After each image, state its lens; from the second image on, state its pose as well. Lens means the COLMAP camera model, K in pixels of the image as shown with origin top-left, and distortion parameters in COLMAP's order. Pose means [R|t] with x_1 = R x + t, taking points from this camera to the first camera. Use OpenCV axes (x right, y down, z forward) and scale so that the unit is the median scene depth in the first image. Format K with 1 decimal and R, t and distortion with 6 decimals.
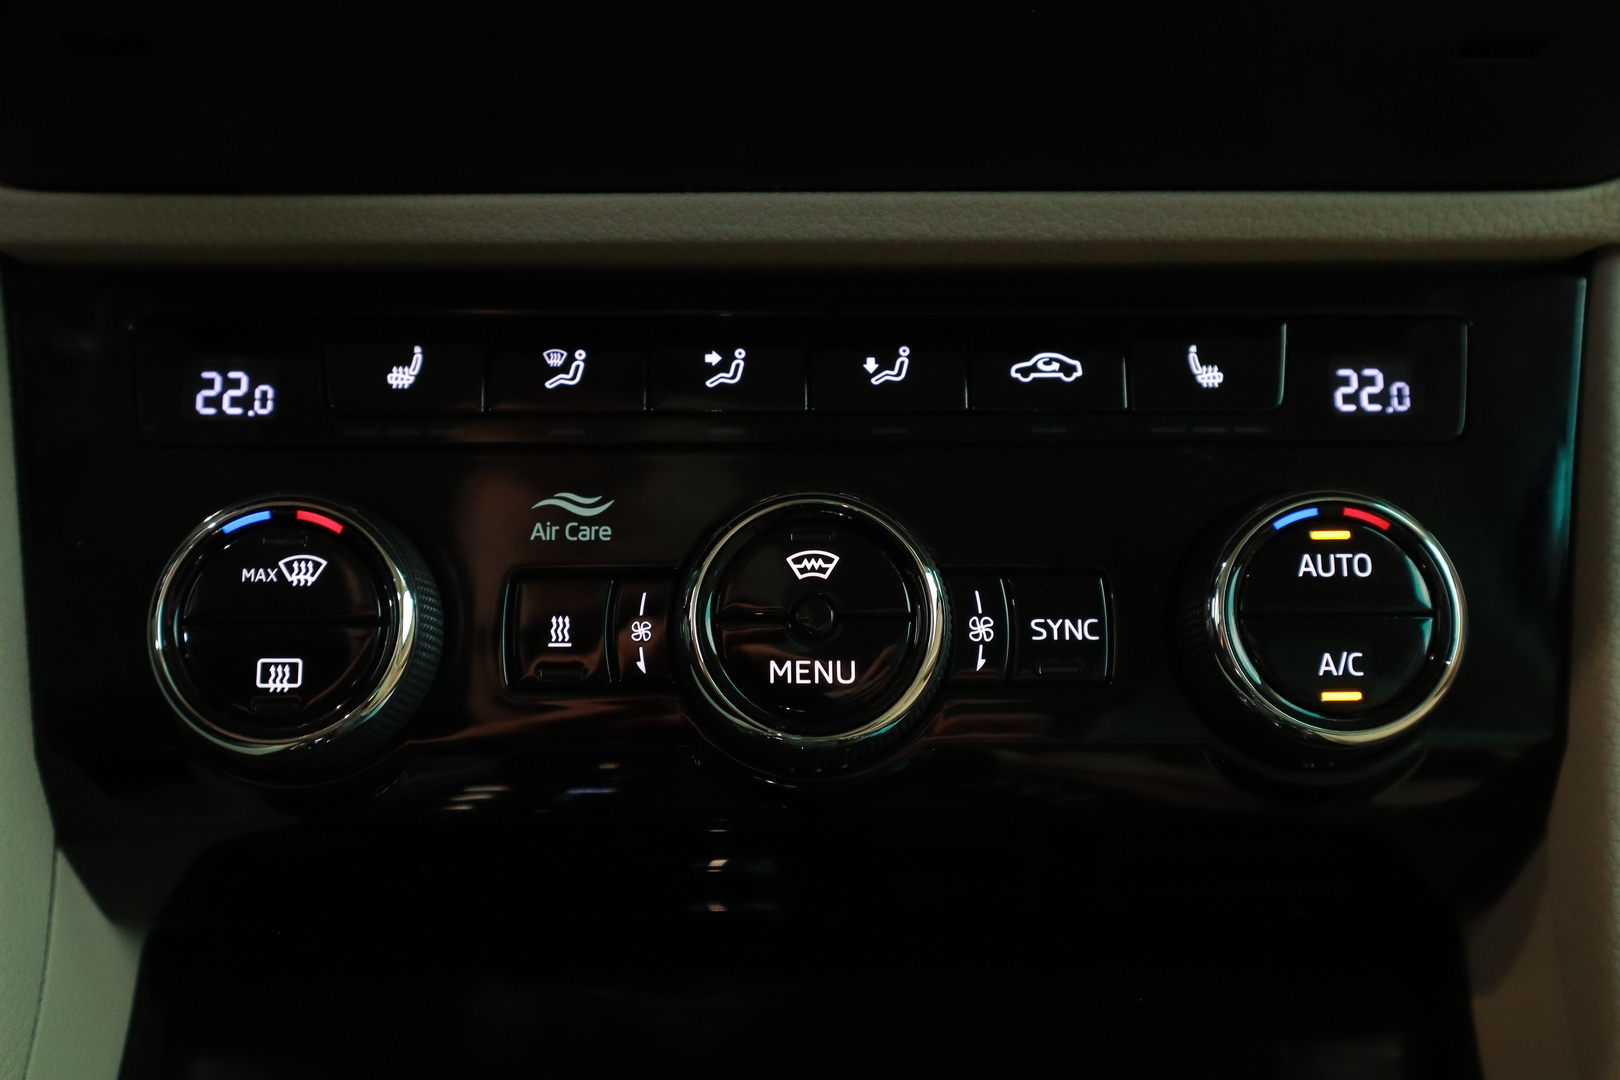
lens RADIAL K [[1689.5, 0, 817.8], [0, 1689.5, 536.1], [0, 0, 1]] dist [0.010535, 0.000000]
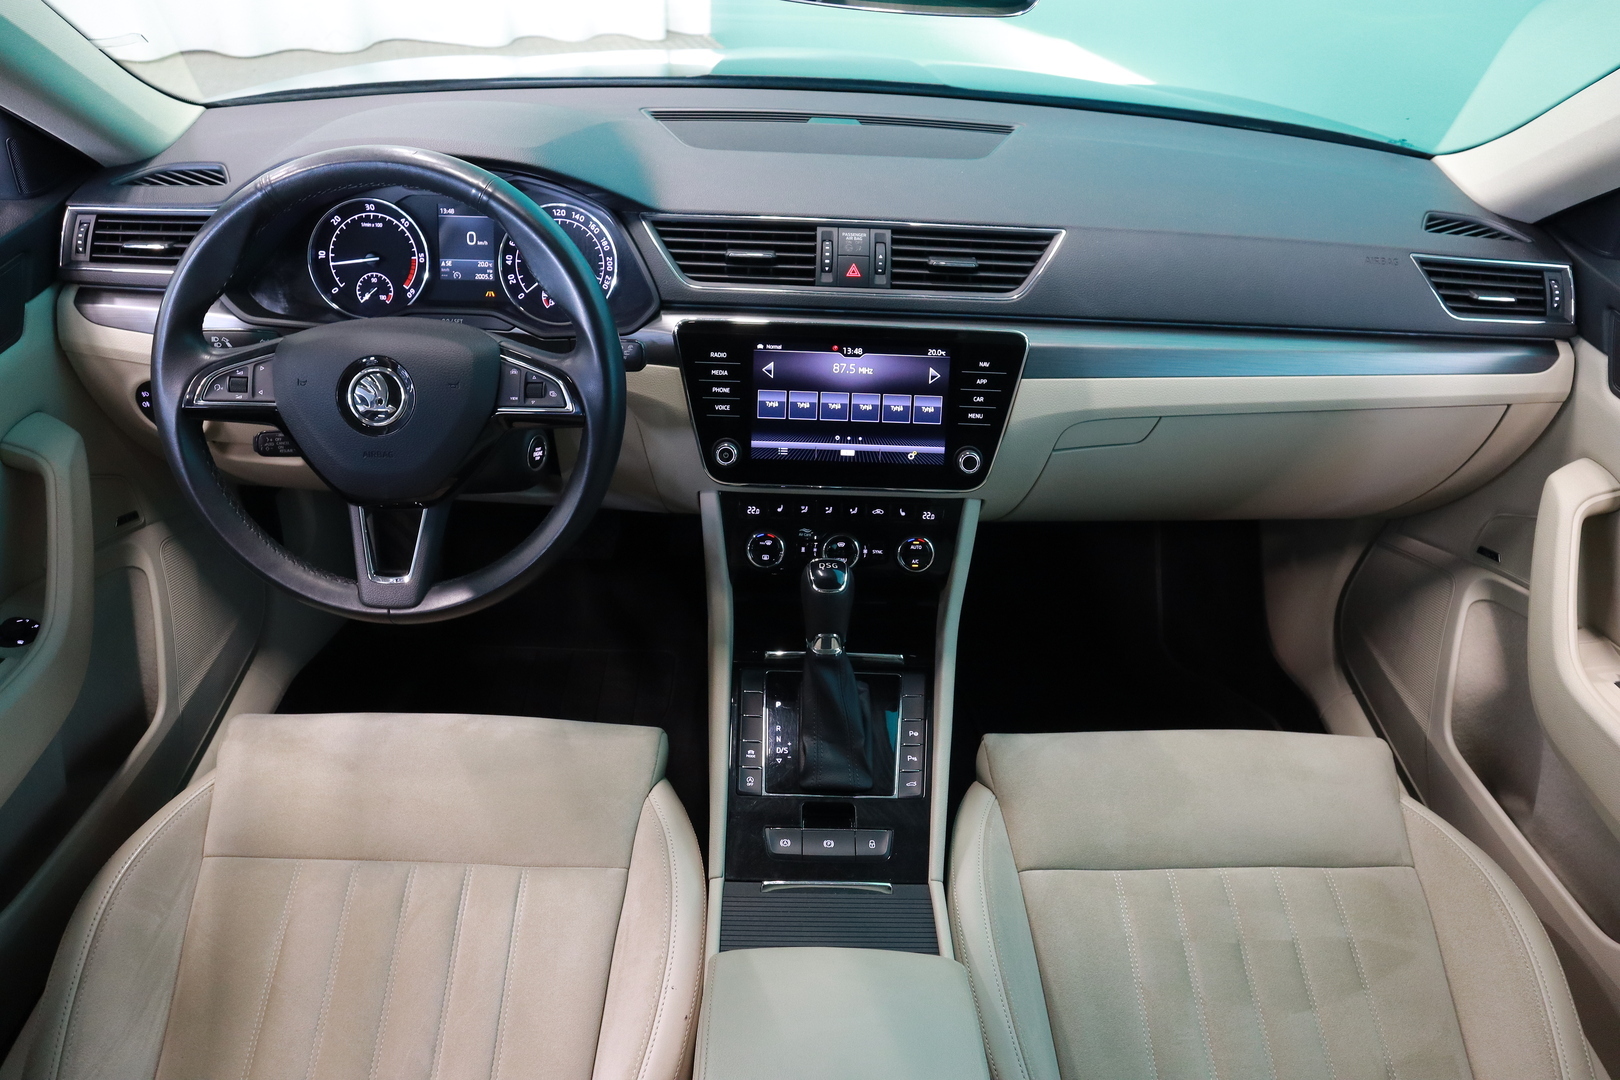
lens RADIAL K [[1120.4, 0, 807.0], [0, 1120.4, 526.7], [0, 0, 1]] dist [-0.109868, 0.065442]
pose [[0.999051, 0.043546, 0.001149, -0.143047], [-0.042015, 0.956296, 0.289365, -1.303992], [0.011501, -0.289139, 0.957218, -3.206798]]
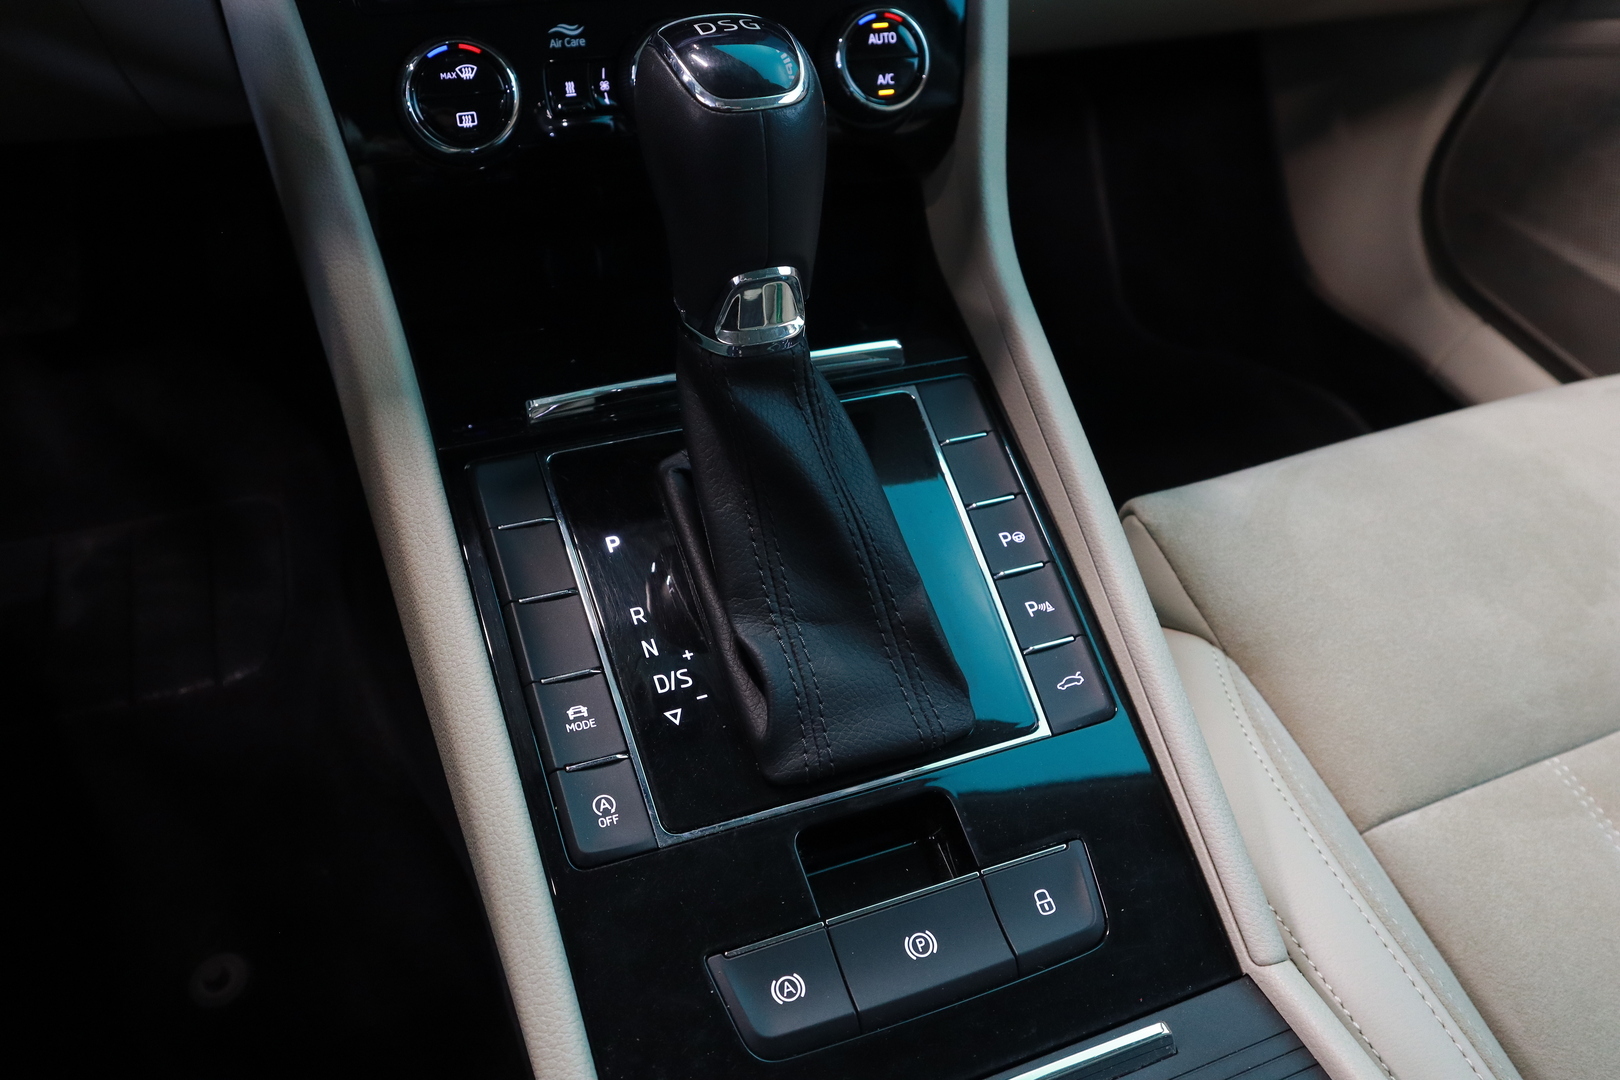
lens RADIAL K [[1219.8, 0, 809.2], [0, 1219.8, 524.8], [0, 0, 1]] dist [-0.083763, 0.043407]
pose [[0.942850, -0.177730, 0.281862, -0.405657], [0.034836, 0.893818, 0.447075, -0.132394], [-0.331392, -0.411705, 0.848927, -0.735485]]
